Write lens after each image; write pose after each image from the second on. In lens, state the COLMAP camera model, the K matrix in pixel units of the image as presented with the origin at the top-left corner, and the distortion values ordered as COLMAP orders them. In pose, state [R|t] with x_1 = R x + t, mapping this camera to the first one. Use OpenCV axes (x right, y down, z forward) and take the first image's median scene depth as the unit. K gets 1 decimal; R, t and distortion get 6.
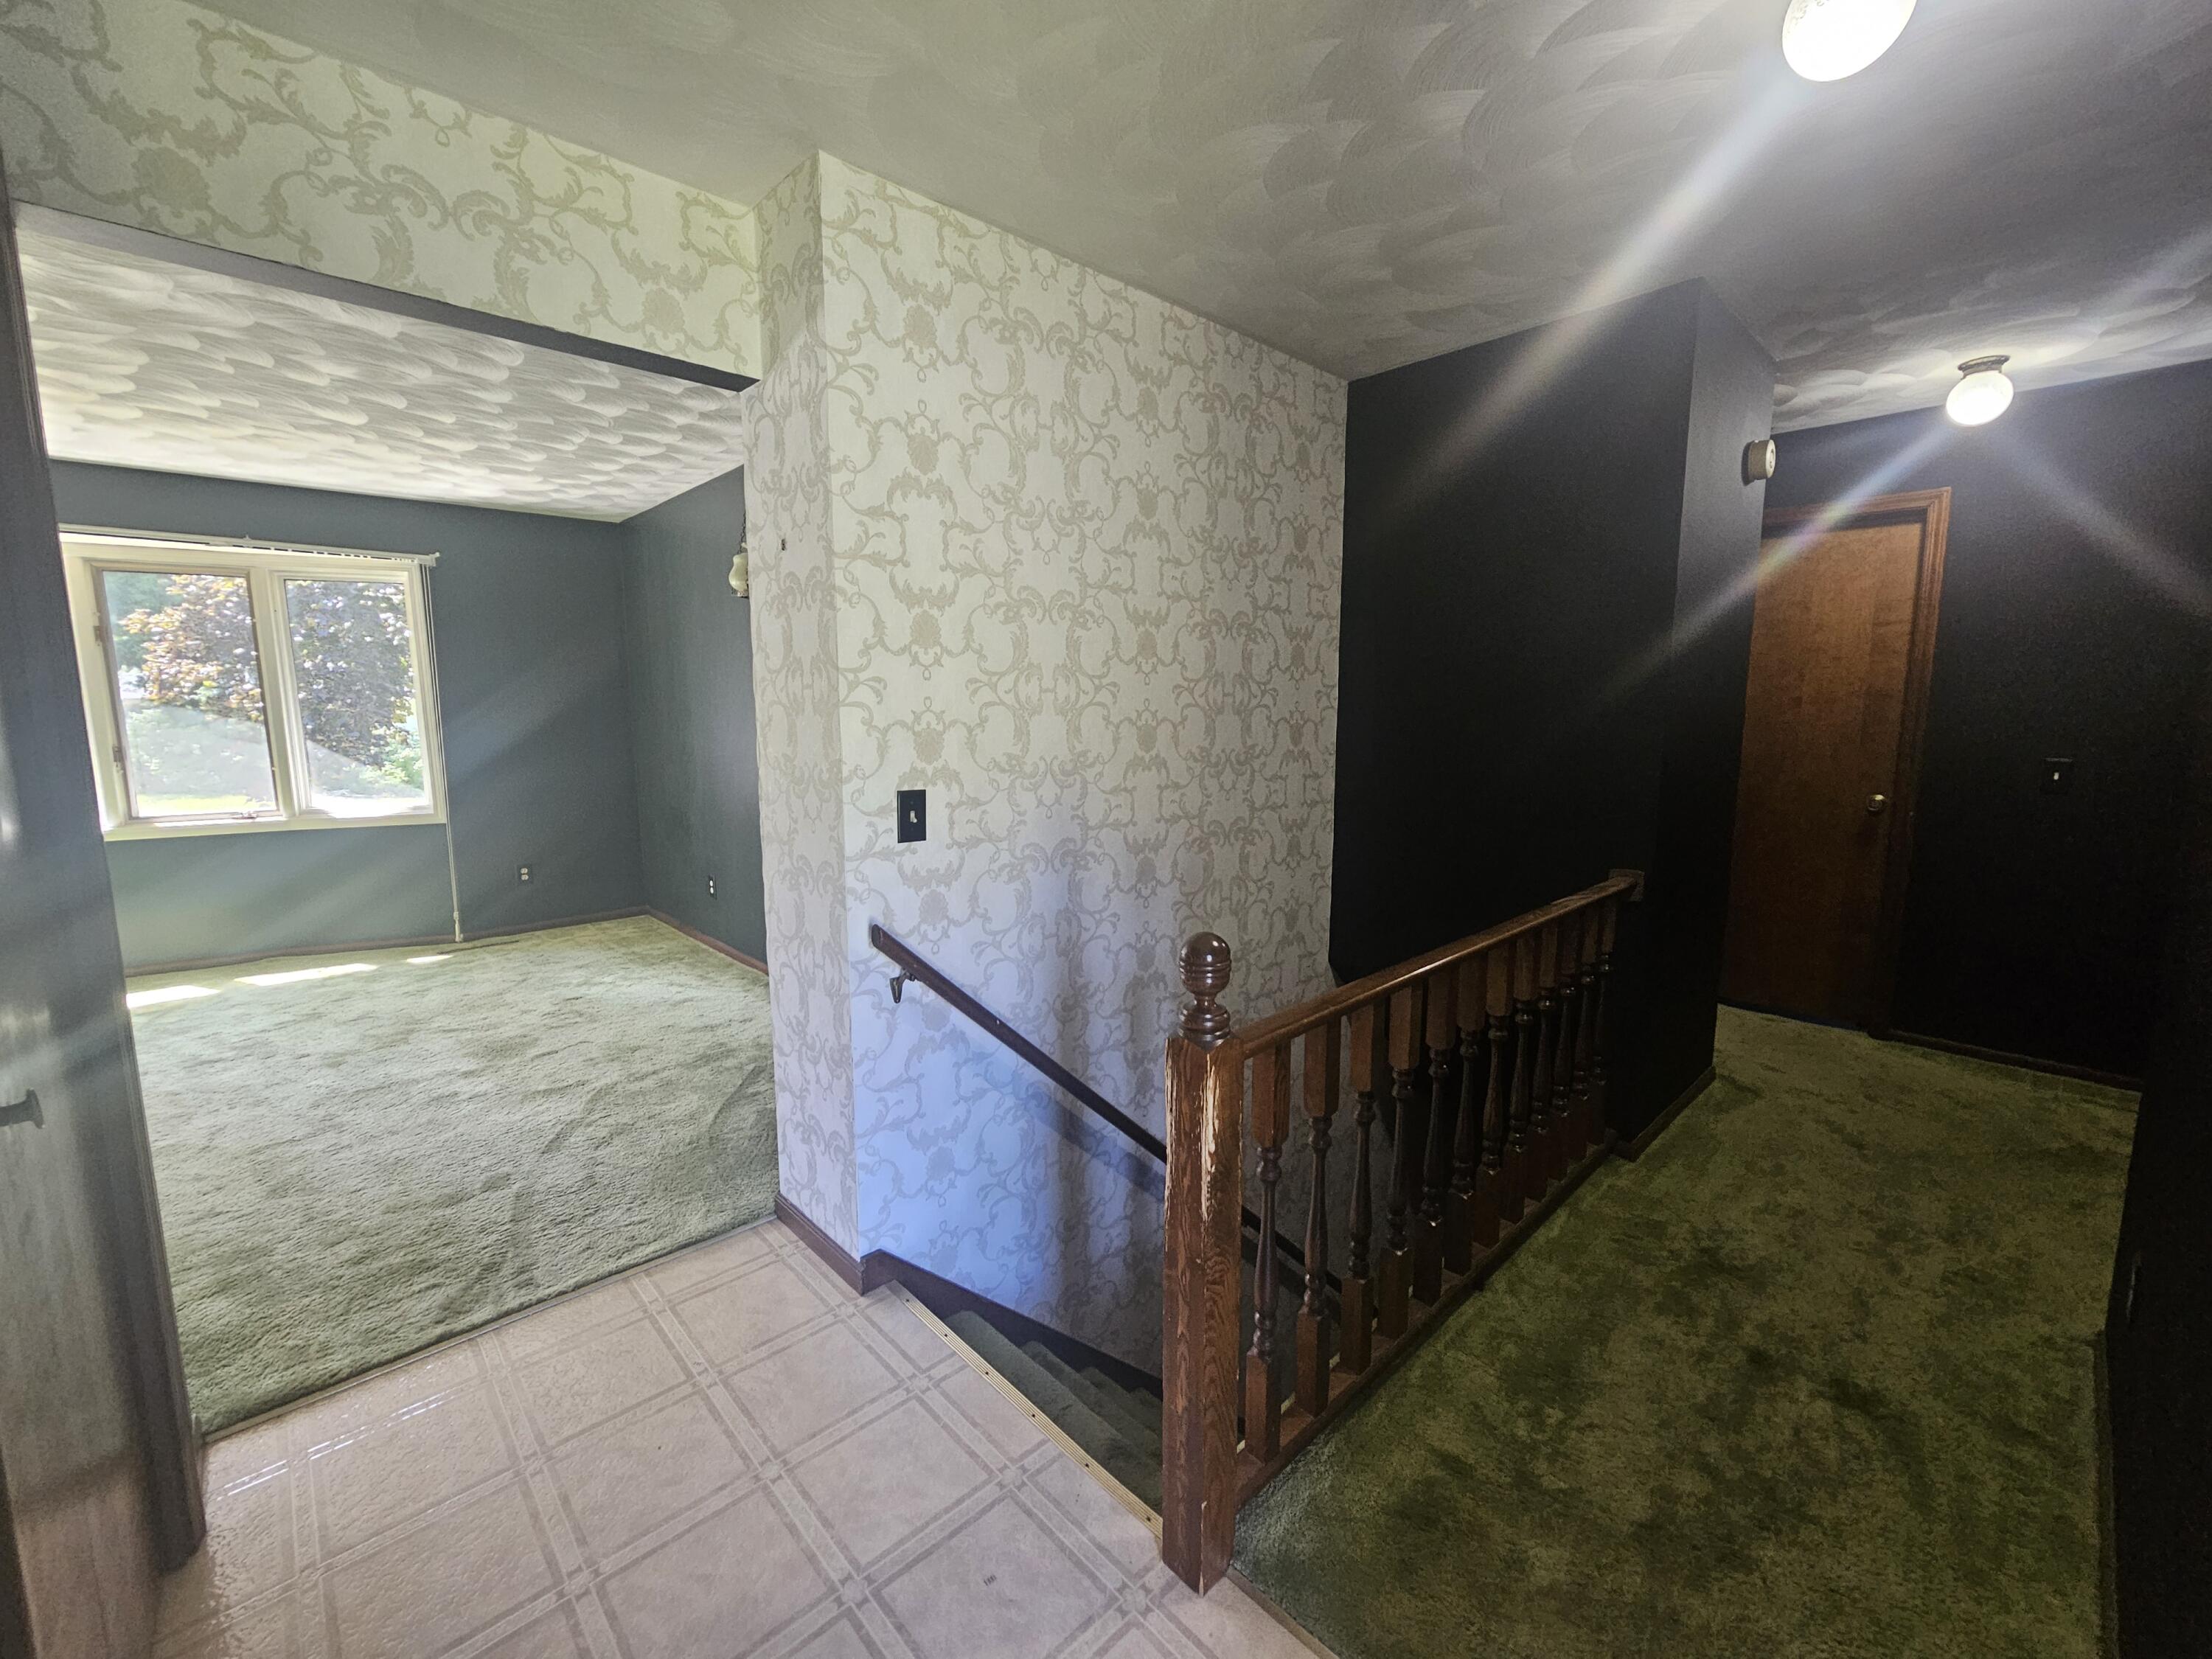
lens RADIAL K [[911.4, 0, 1111.2], [0, 911.4, 828.8], [0, 0, 1]] dist [-0.002862, 0.000638]
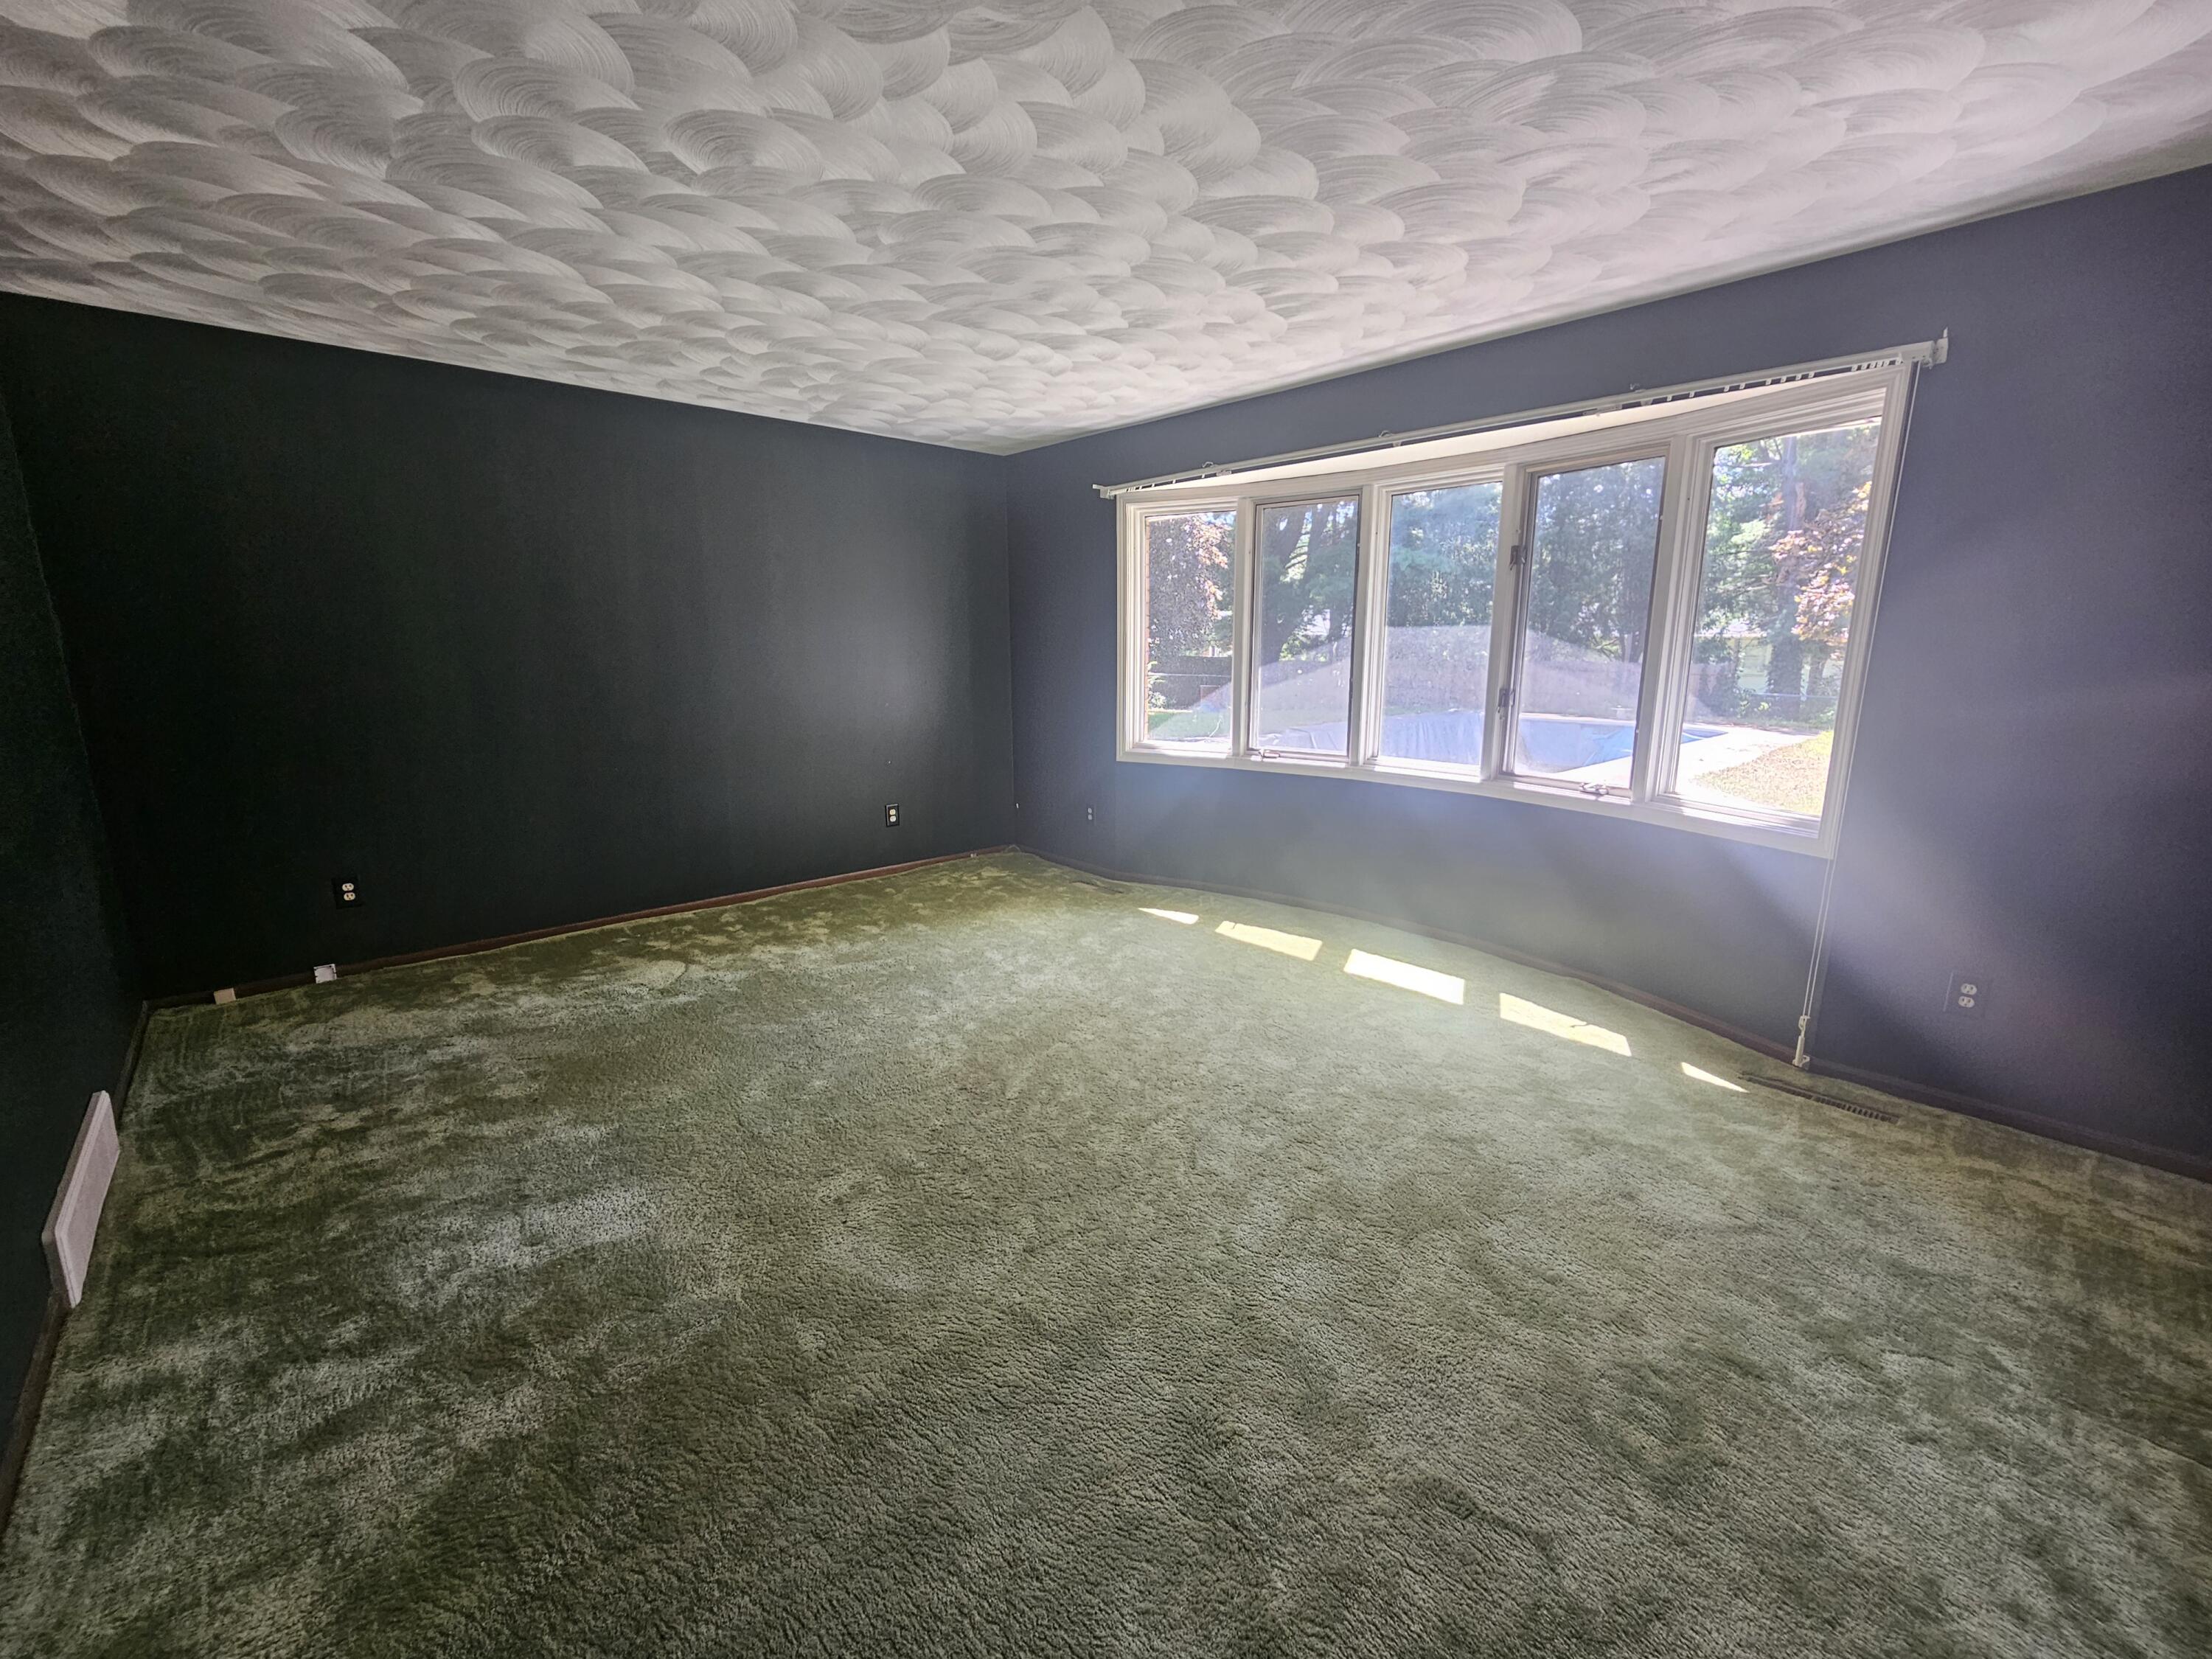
lens RADIAL K [[911.4, 0, 1107.7], [0, 911.4, 819.2], [0, 0, 1]] dist [-0.002862, 0.000638]
pose [[-0.013059, 0.196047, -0.980507, -0.221016], [-0.139183, 0.970689, 0.195938, -0.088209], [0.990181, 0.139029, 0.014610, 0.641037]]
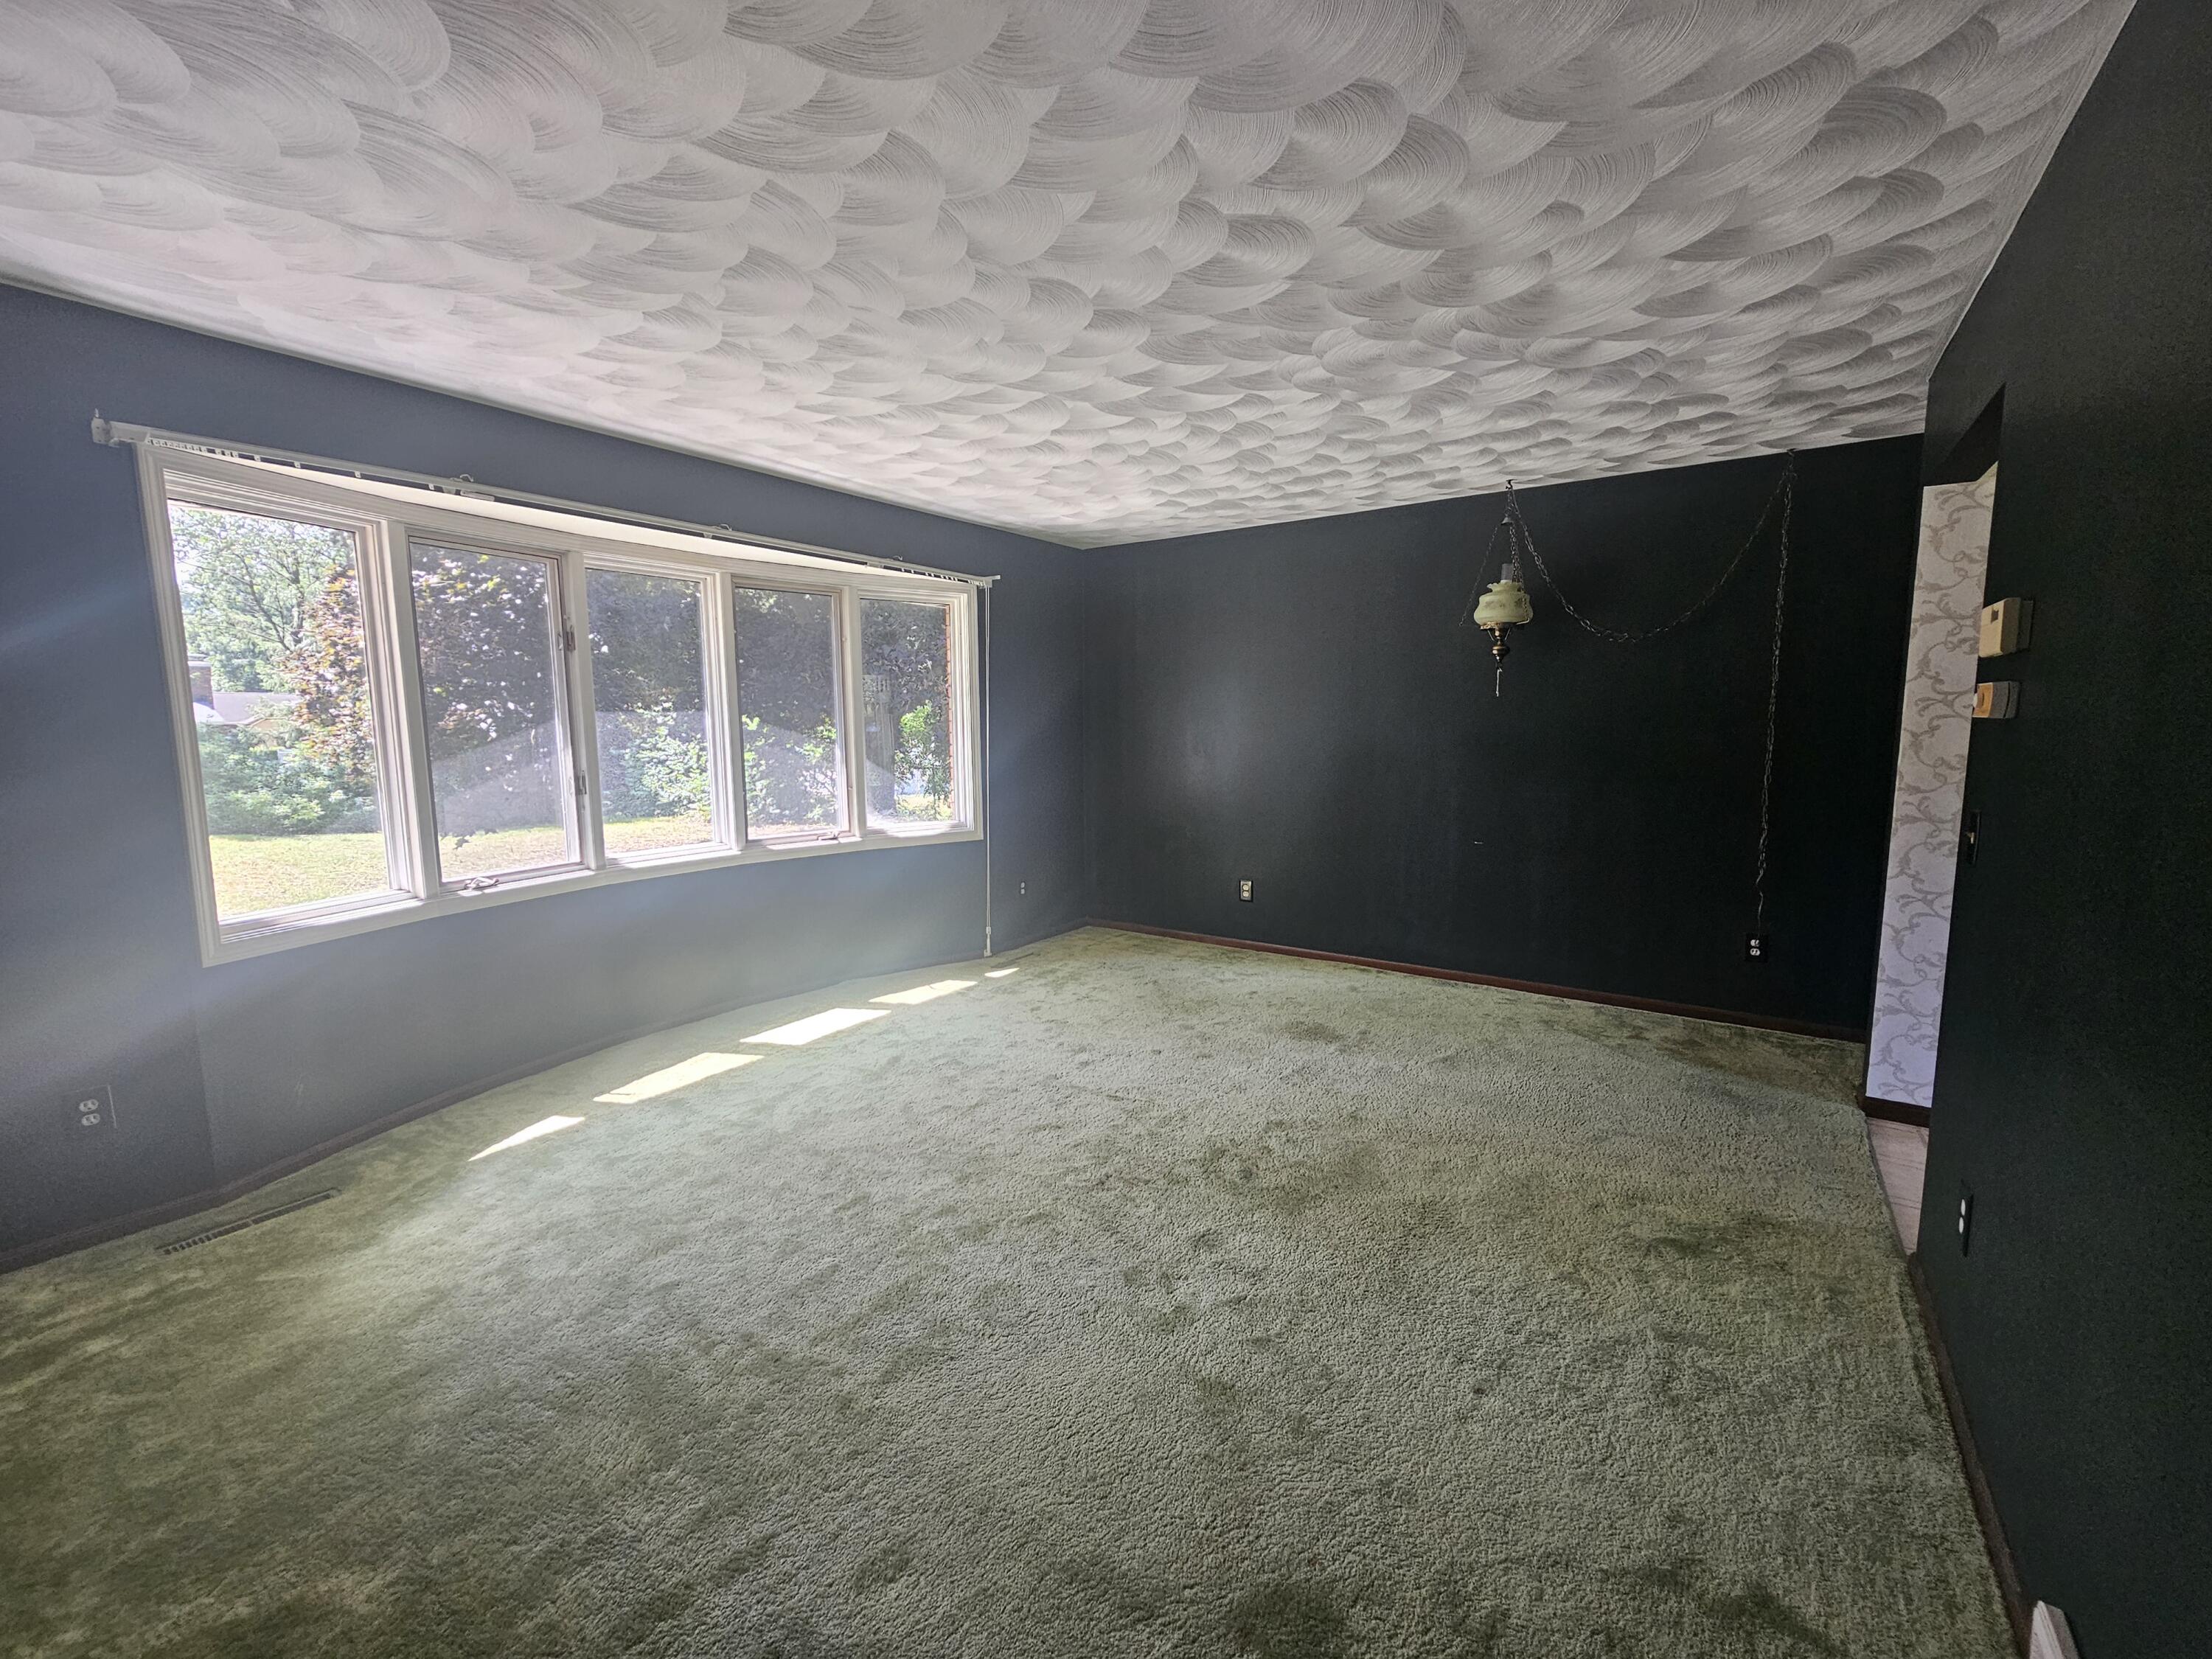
lens RADIAL K [[911.4, 0, 1096.3], [0, 911.4, 818.8], [0, 0, 1]] dist [-0.002862, 0.000638]
pose [[0.980084, -0.025746, 0.196906, -0.929266], [0.032417, 0.999002, -0.030729, 0.007127], [-0.195918, 0.036500, 0.979941, -0.029714]]
